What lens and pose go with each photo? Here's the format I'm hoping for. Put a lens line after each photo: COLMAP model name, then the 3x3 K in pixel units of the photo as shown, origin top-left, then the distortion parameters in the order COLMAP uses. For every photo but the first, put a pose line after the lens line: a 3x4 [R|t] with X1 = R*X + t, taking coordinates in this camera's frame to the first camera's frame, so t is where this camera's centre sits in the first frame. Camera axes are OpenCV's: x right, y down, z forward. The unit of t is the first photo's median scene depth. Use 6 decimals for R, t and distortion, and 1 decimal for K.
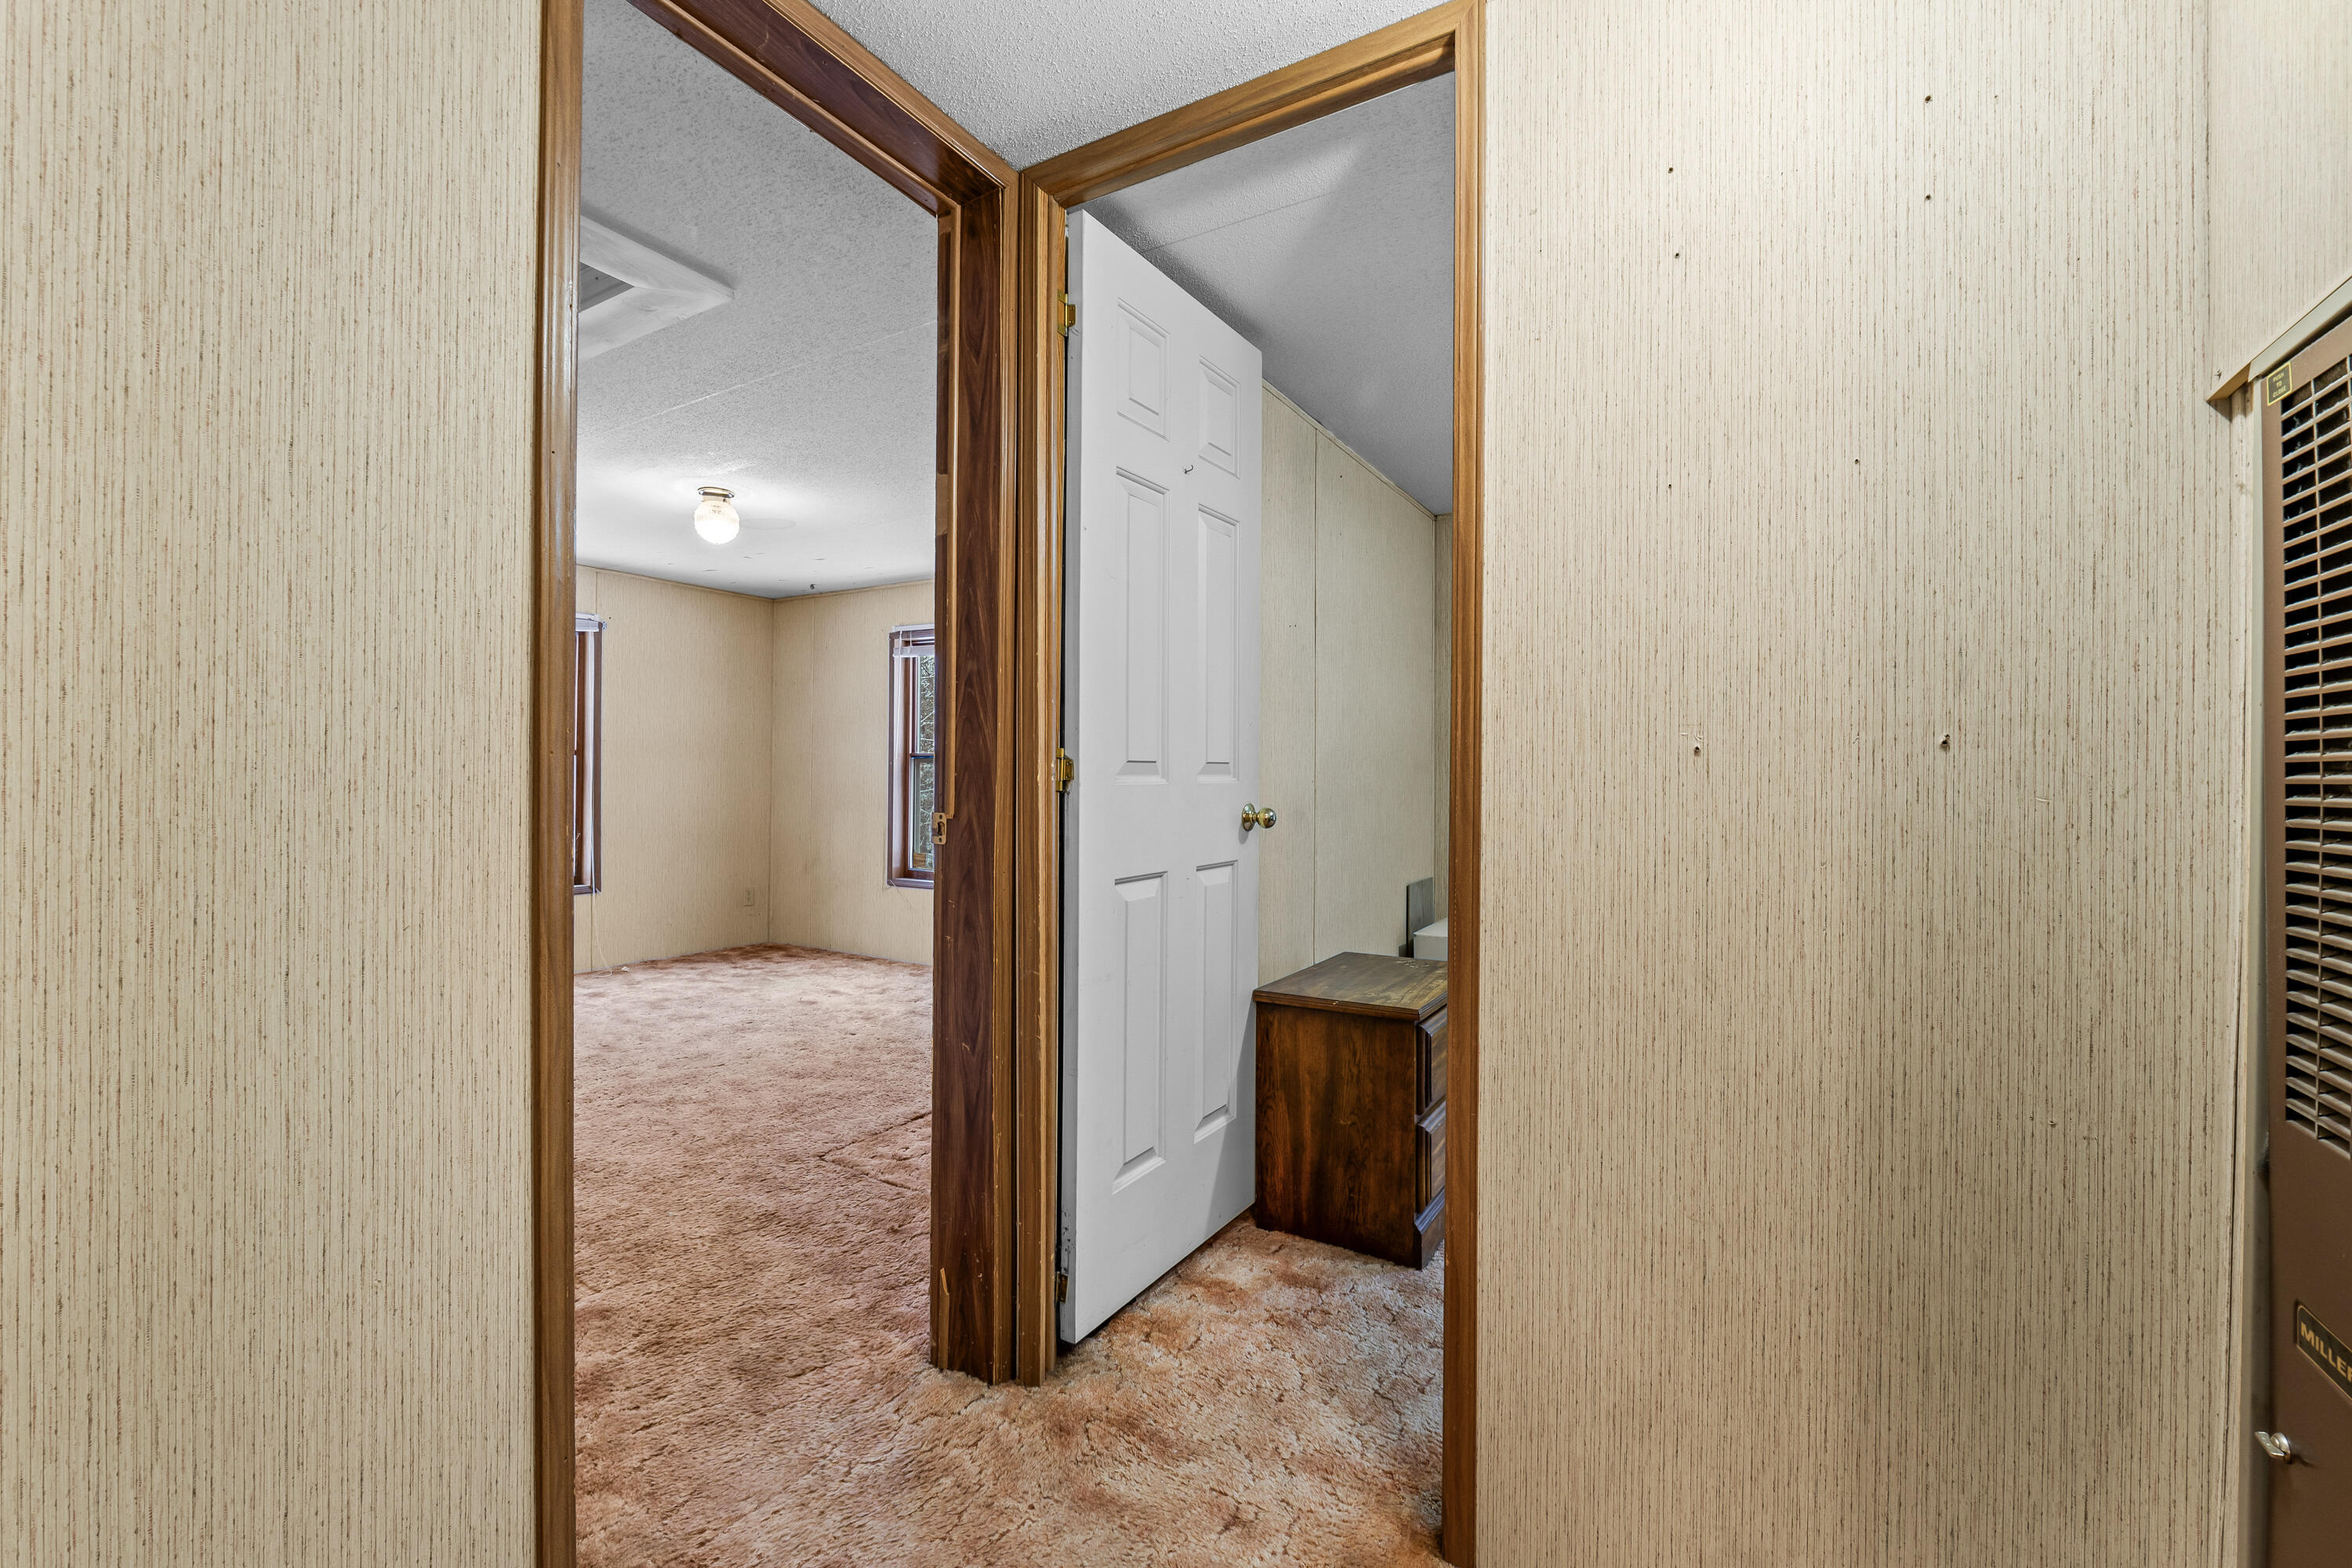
lens RADIAL K [[988.0, 0, 1169.8], [0, 988.0, 783.0], [0, 0, 1]] dist [-0.007626, -0.000787]
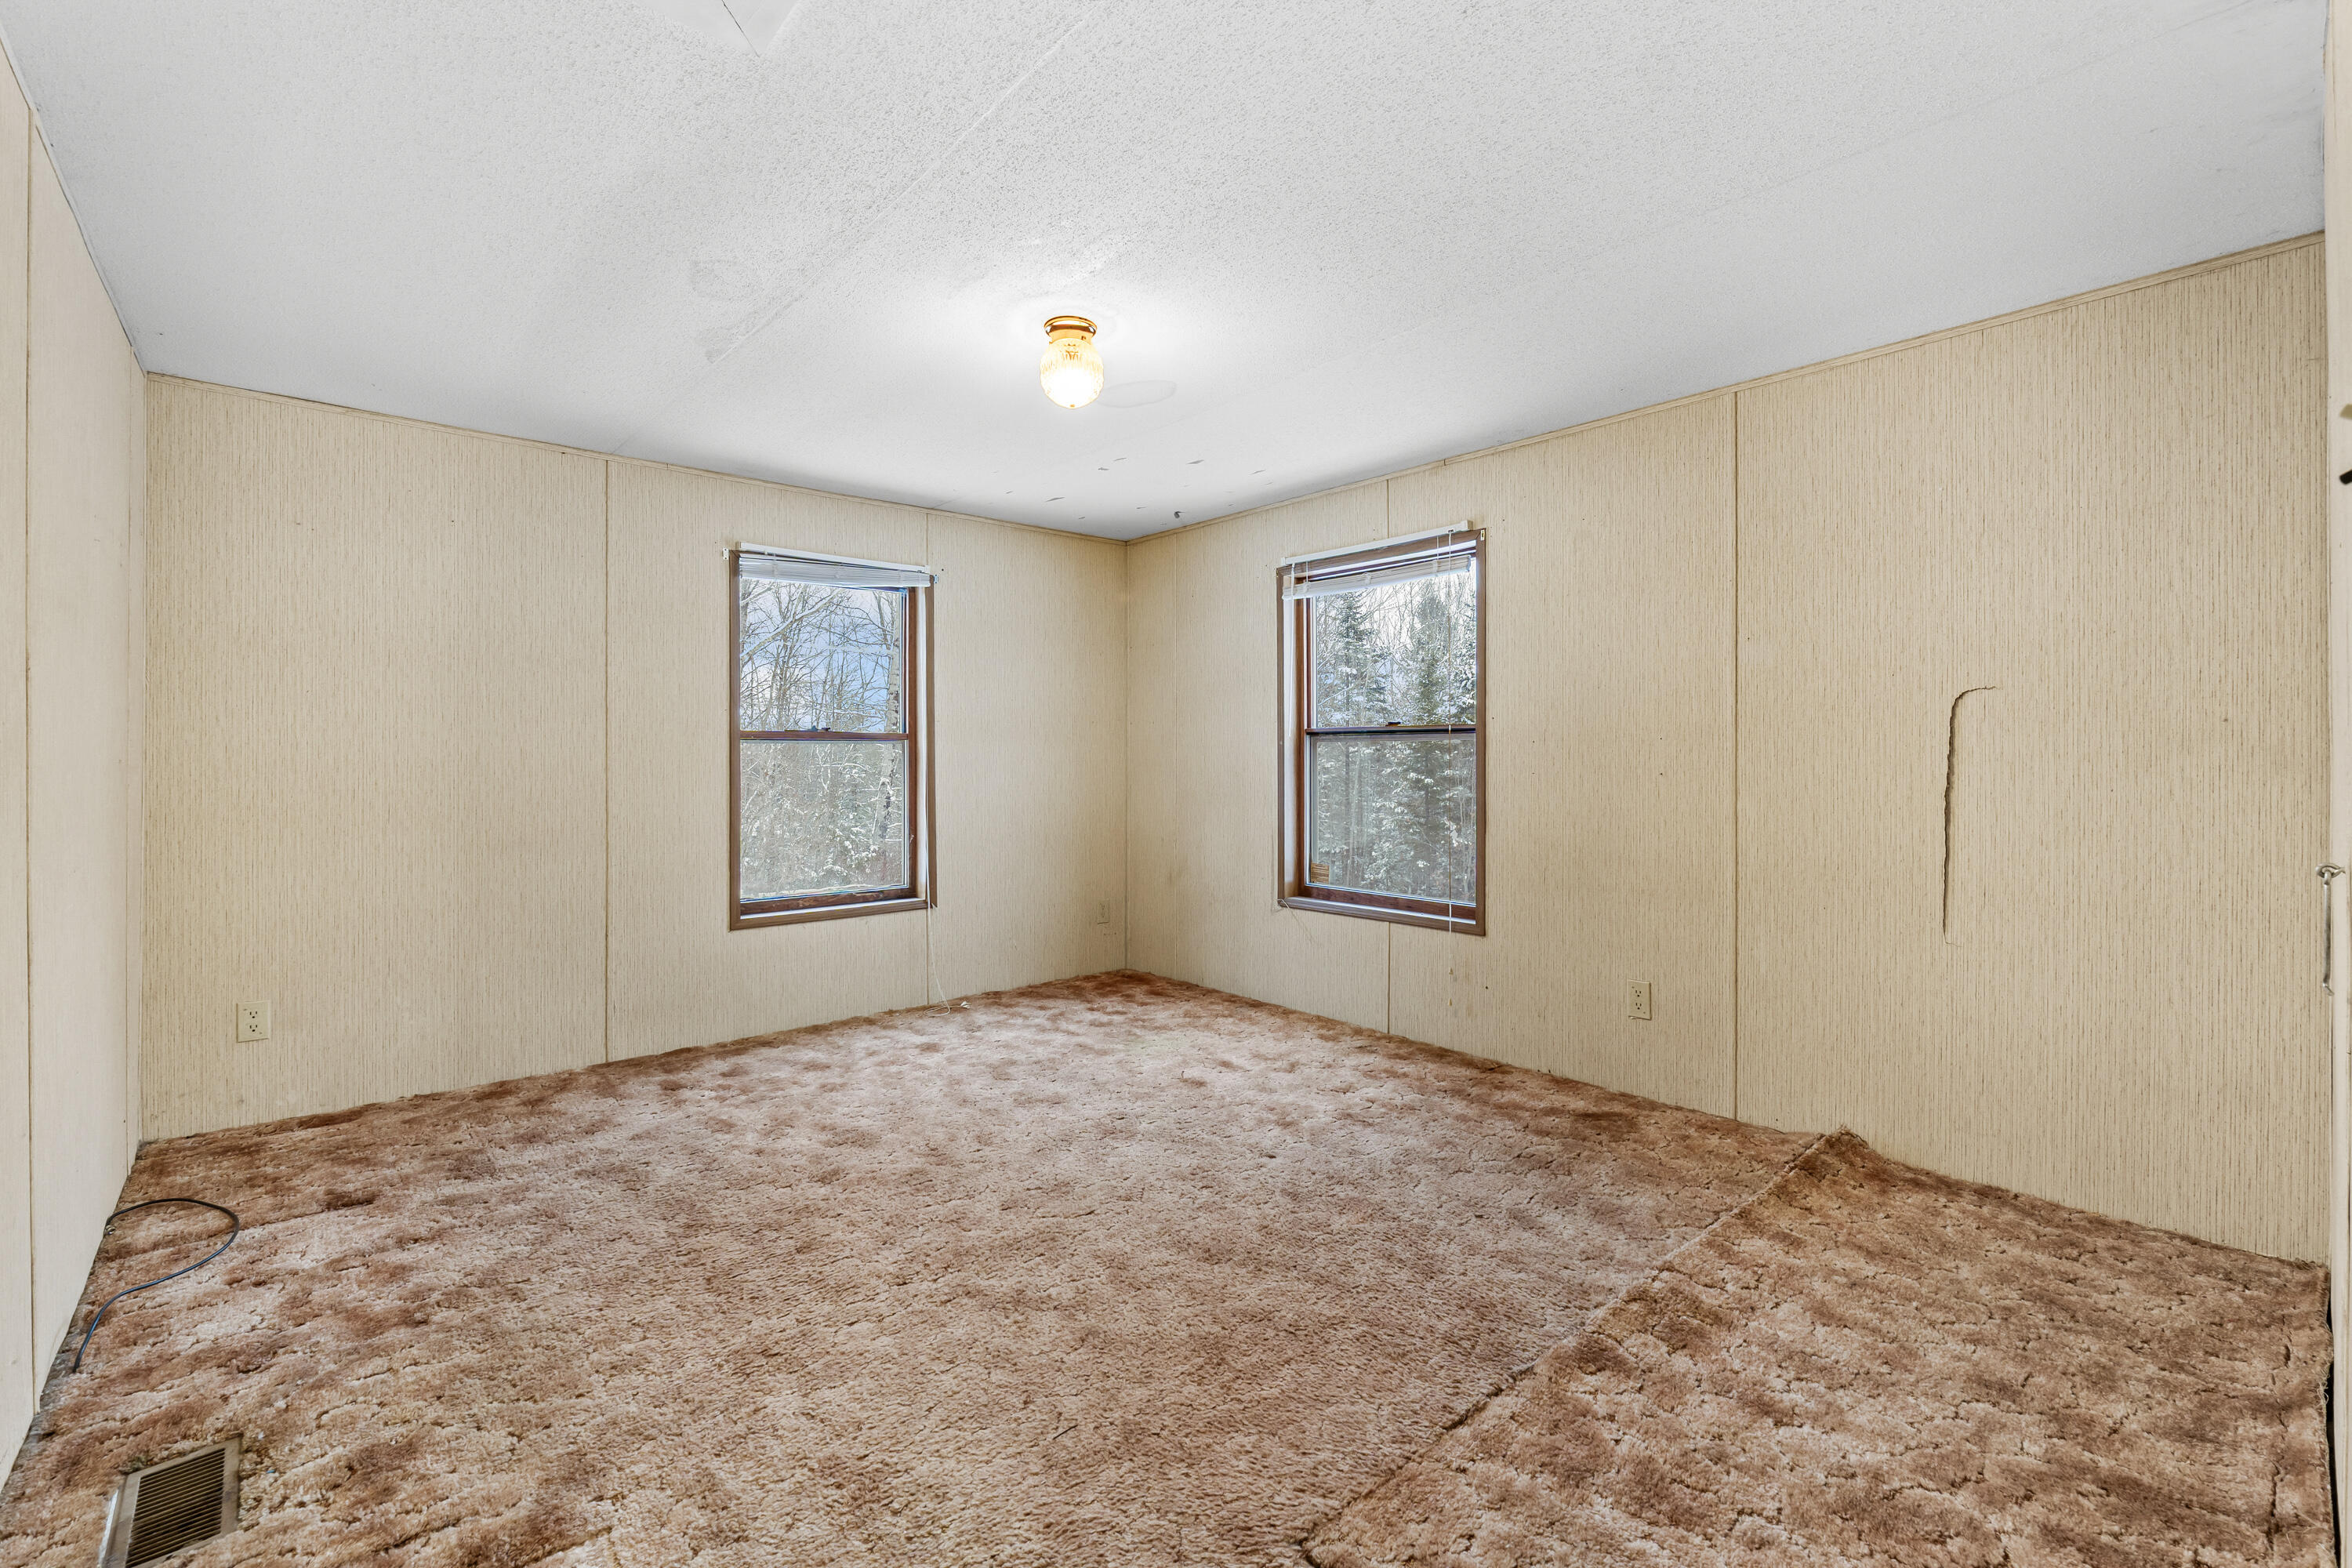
lens RADIAL K [[988.0, 0, 1167.3], [0, 988.0, 769.6], [0, 0, 1]] dist [-0.007626, -0.000787]
pose [[0.950942, -0.010939, -0.309176, -0.178005], [0.012729, 0.999912, 0.003774, -0.004632], [0.309107, -0.007525, 0.950997, 0.352523]]
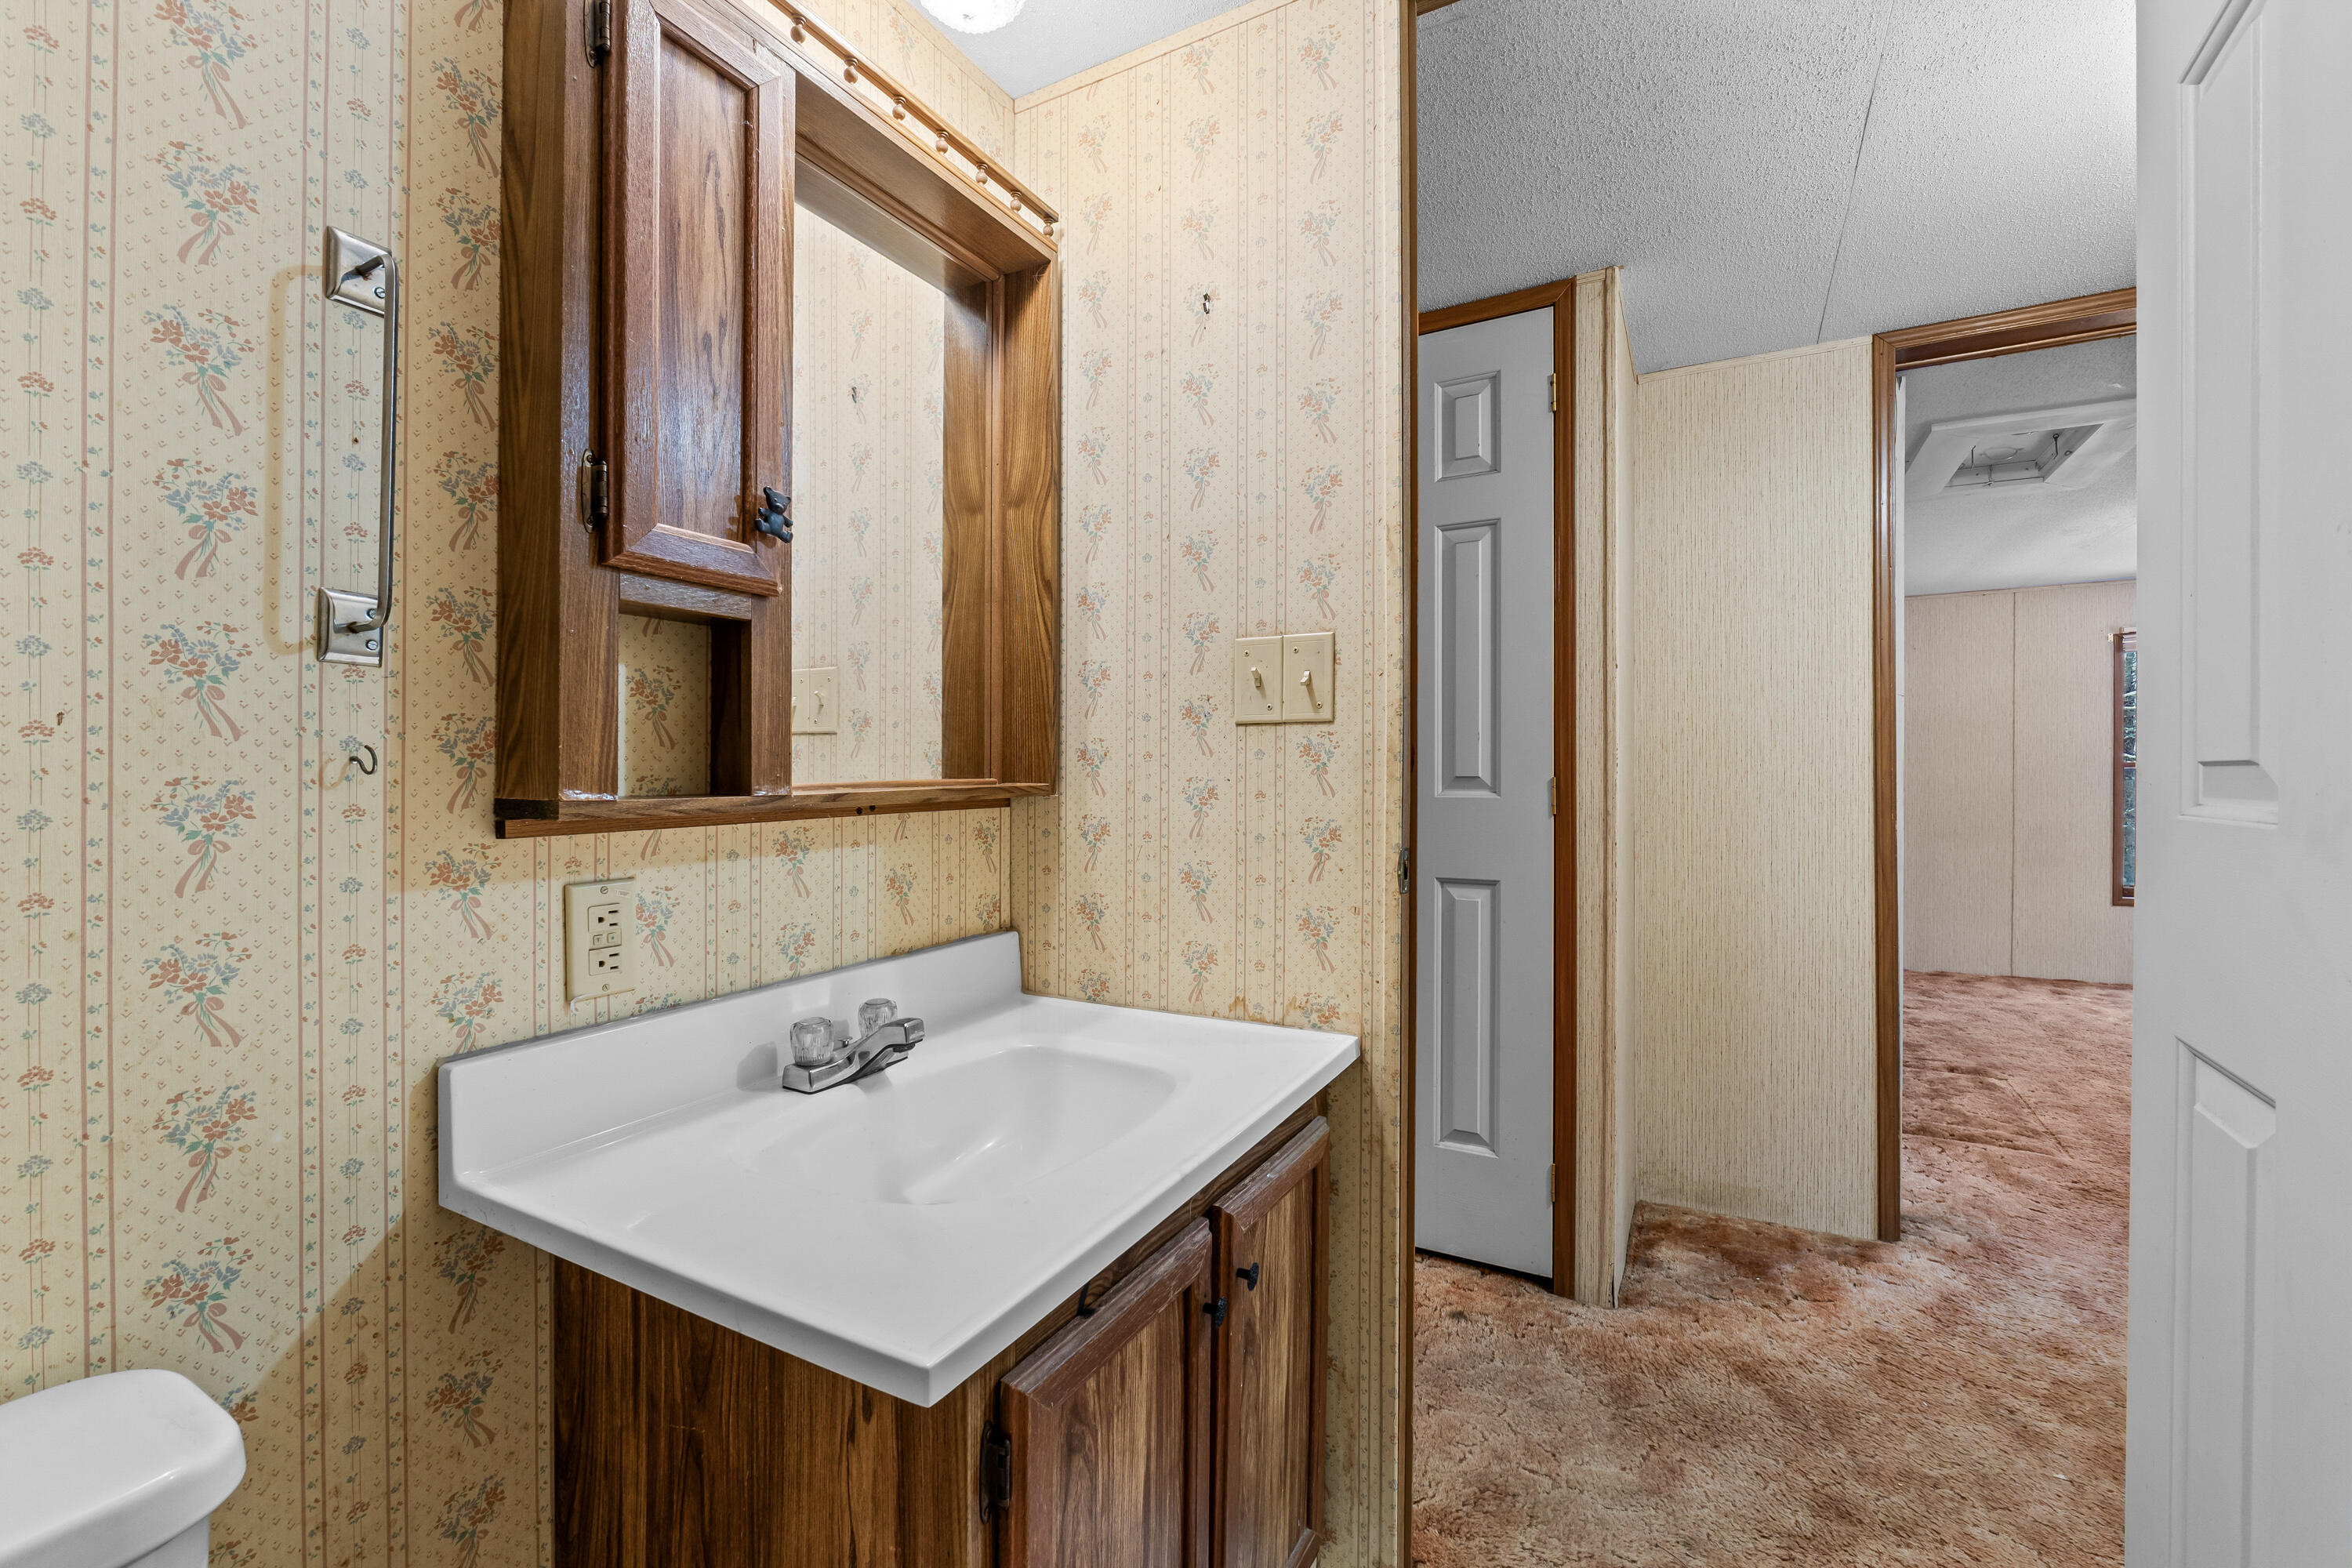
lens RADIAL K [[988.0, 0, 1162.4], [0, 988.0, 783.6], [0, 0, 1]] dist [-0.007626, -0.000787]
pose [[0.029076, -0.012614, -0.999498, 0.375374], [-0.001517, 0.999919, -0.012664, 0.002143], [0.999576, 0.001884, 0.029054, -0.161104]]
